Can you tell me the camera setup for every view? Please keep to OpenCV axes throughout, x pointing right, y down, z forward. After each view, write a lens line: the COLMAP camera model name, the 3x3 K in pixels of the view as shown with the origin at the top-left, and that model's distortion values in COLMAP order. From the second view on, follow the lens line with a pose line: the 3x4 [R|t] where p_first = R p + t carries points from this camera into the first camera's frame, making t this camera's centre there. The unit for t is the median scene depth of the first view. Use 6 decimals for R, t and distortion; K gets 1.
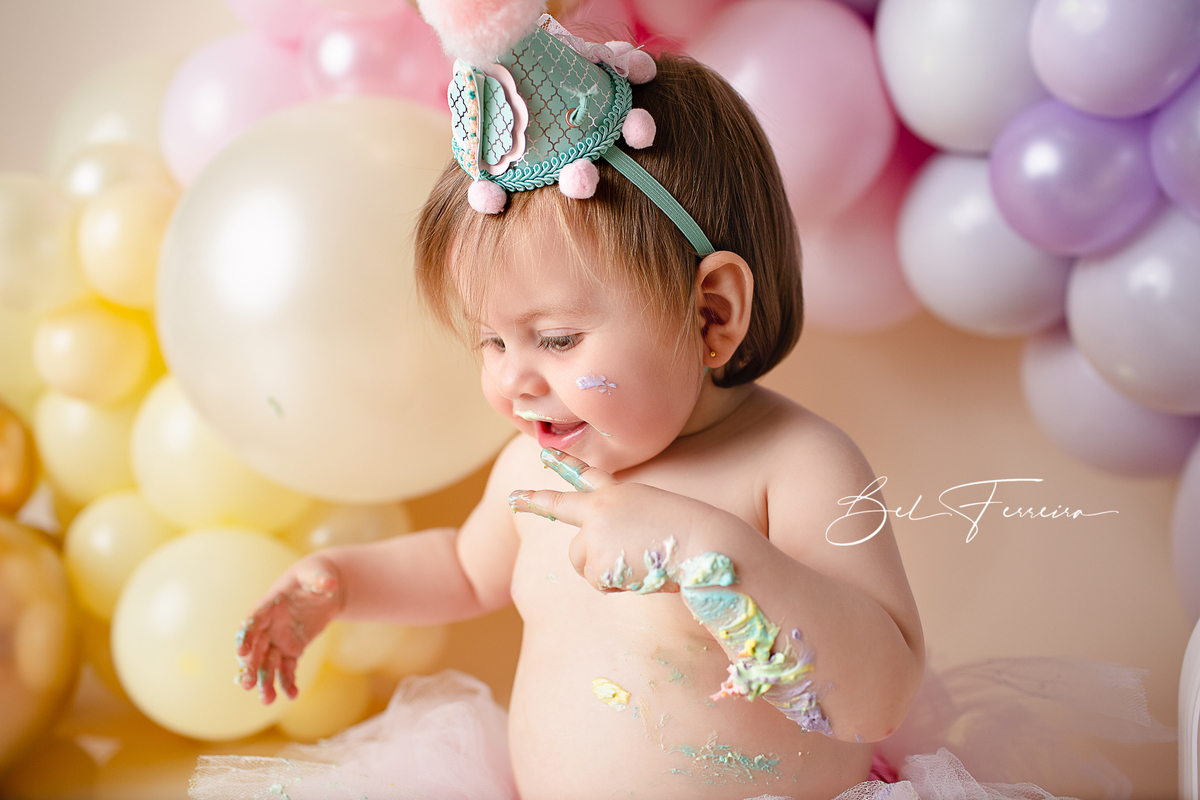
lens RADIAL K [[1182.6, 0, 600.0], [0, 1182.6, 400.0], [0, 0, 1]] dist [-0.068259, 0.029972]
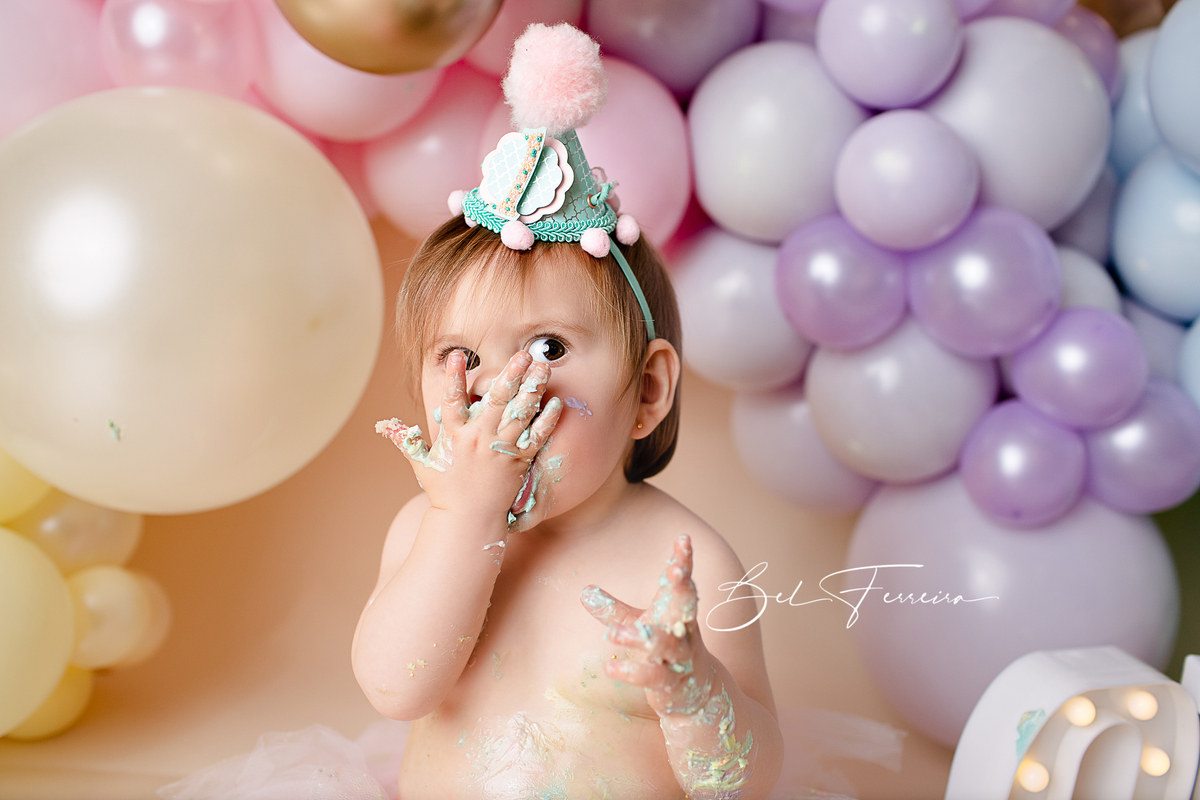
lens RADIAL K [[1182.6, 0, 600.0], [0, 1182.6, 400.0], [0, 0, 1]] dist [-0.068259, 0.029972]
pose [[0.915168, 0.080513, 0.394949, -0.281497], [-0.113978, 0.991548, 0.061974, -0.117119], [-0.386621, -0.101732, 0.916611, -0.019743]]
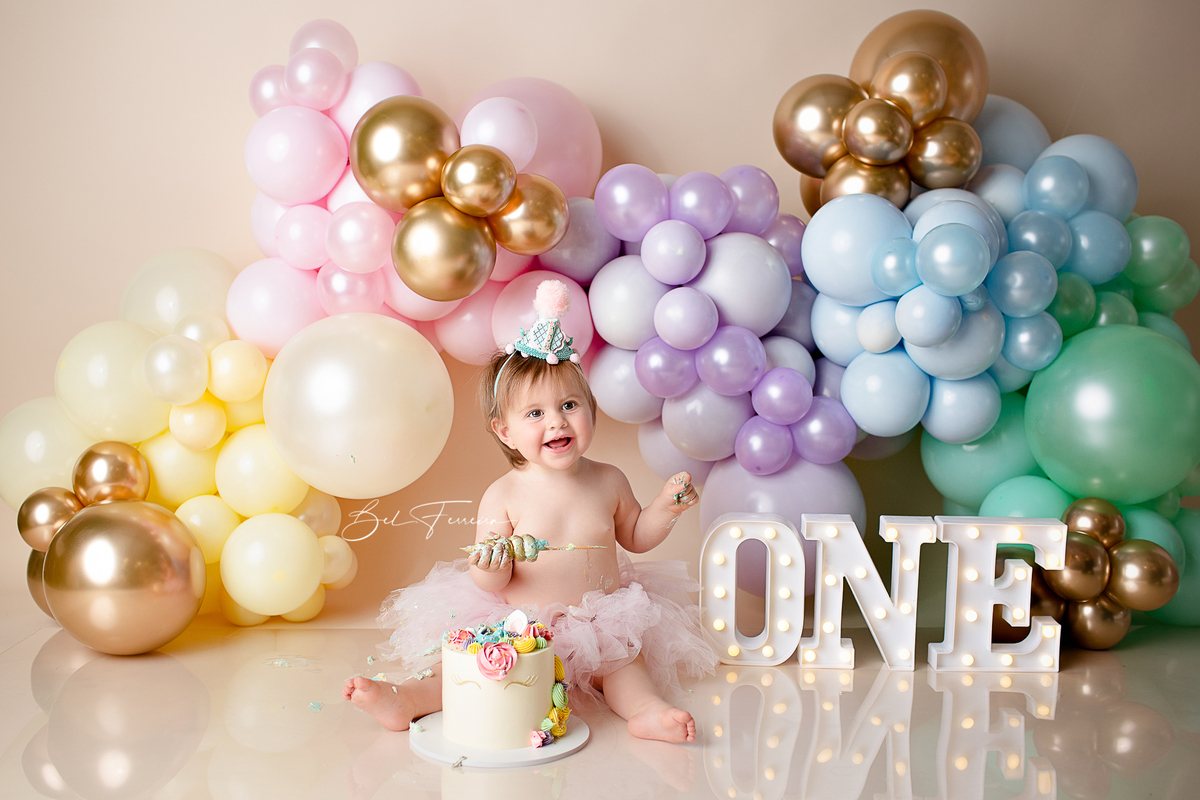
lens RADIAL K [[1266.1, 0, 607.5], [0, 1266.1, 407.2], [0, 0, 1]] dist [-0.077989, 0.033021]
pose [[0.932647, 0.015819, 0.360442, -0.682953], [-0.019561, 0.999786, 0.006736, -0.118840], [-0.360259, -0.013333, 0.932757, -1.471561]]
